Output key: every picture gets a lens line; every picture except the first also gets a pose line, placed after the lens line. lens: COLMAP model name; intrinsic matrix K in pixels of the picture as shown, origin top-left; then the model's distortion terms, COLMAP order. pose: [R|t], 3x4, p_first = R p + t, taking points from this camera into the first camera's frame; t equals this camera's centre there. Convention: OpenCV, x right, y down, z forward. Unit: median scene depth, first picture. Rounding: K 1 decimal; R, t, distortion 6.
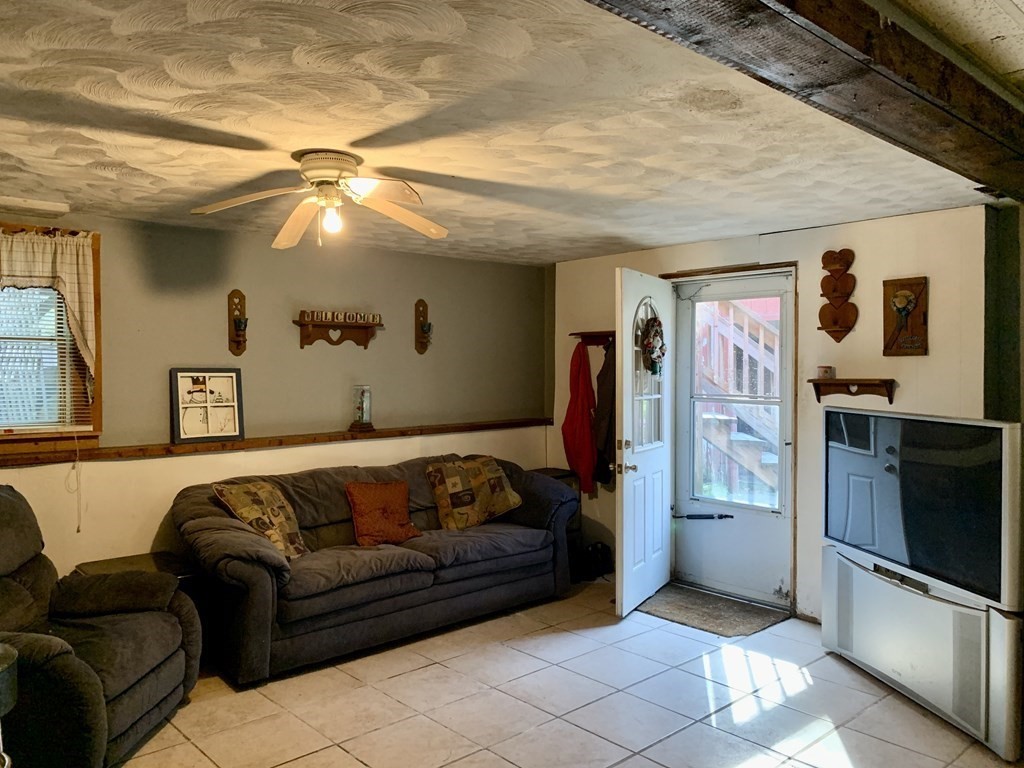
lens RADIAL K [[781.1, 0, 509.3], [0, 781.1, 376.5], [0, 0, 1]] dist [0.041001, -0.054022]
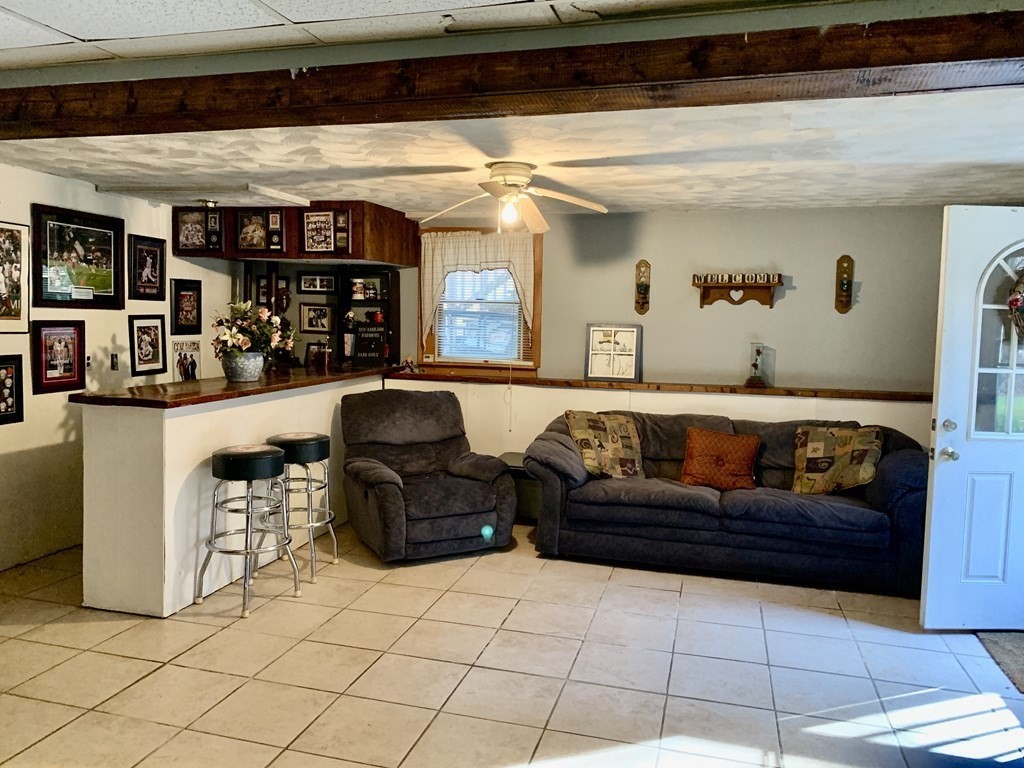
lens RADIAL K [[781.1, 0, 504.4], [0, 781.1, 383.6], [0, 0, 1]] dist [0.041001, -0.054022]
pose [[0.524685, 0.081592, -0.847377, 0.594487], [-0.030279, 0.996555, 0.077208, -0.006544], [0.850758, -0.014851, 0.525348, 0.178771]]
